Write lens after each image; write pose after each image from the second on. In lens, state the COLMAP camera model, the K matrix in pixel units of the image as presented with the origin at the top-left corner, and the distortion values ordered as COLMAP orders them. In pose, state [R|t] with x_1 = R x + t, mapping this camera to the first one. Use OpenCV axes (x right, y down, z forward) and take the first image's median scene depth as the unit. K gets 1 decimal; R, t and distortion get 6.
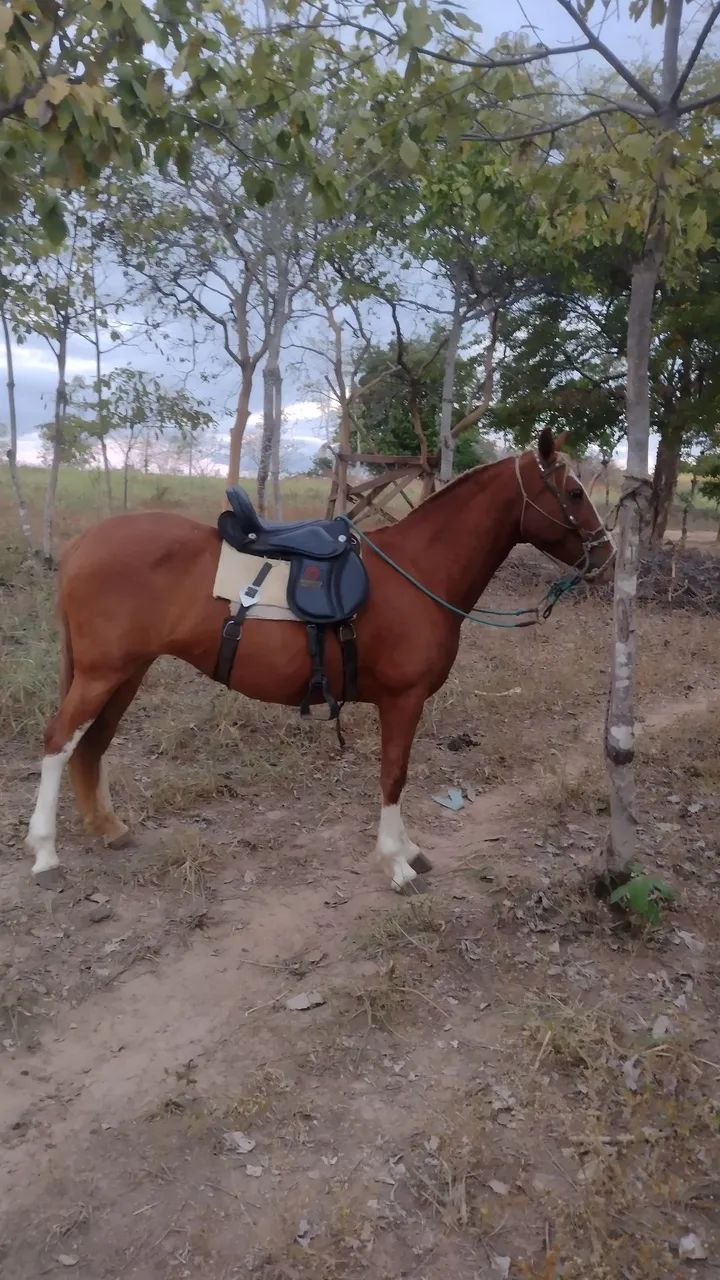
lens RADIAL K [[936.7, 0, 359.5], [0, 936.7, 643.7], [0, 0, 1]] dist [0.001940, -0.001407]
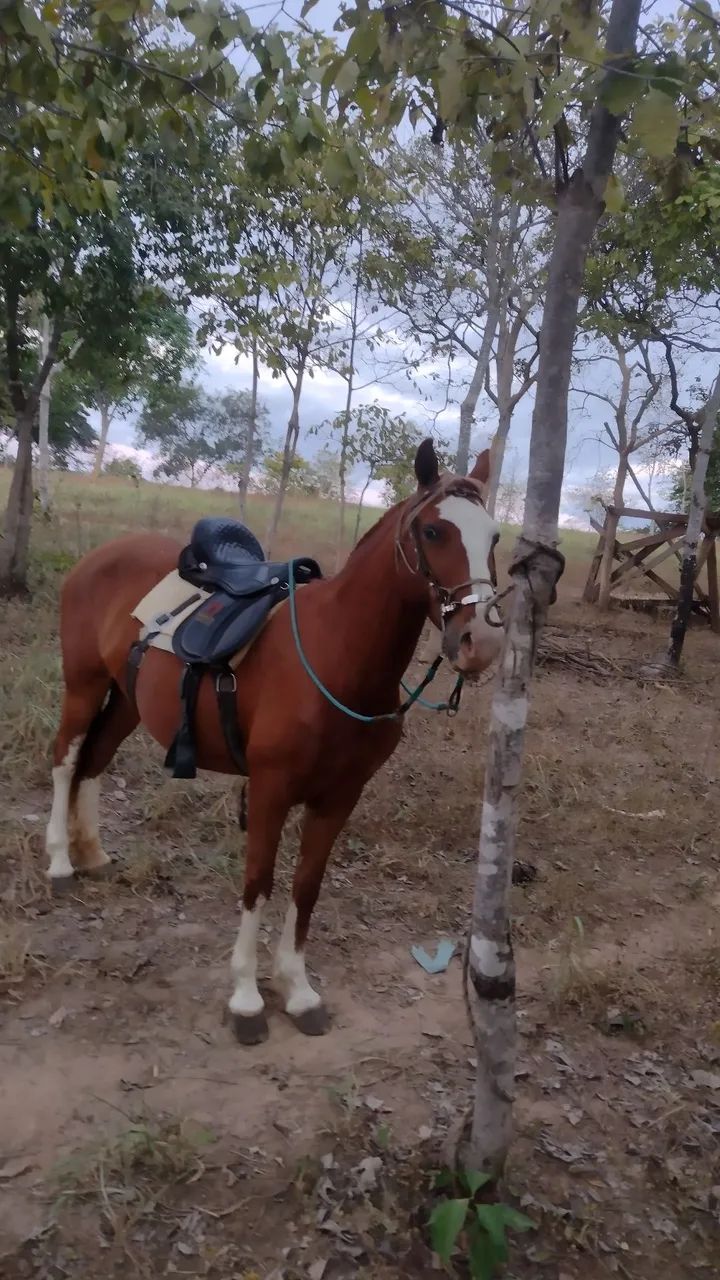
lens RADIAL K [[936.7, 0, 360.3], [0, 936.7, 635.2], [0, 0, 1]] dist [0.001940, -0.001407]
pose [[0.935209, 0.109641, -0.336693, 0.093195], [-0.129277, 0.990941, -0.036391, -0.018202], [0.329653, 0.077560, 0.940911, 0.090751]]
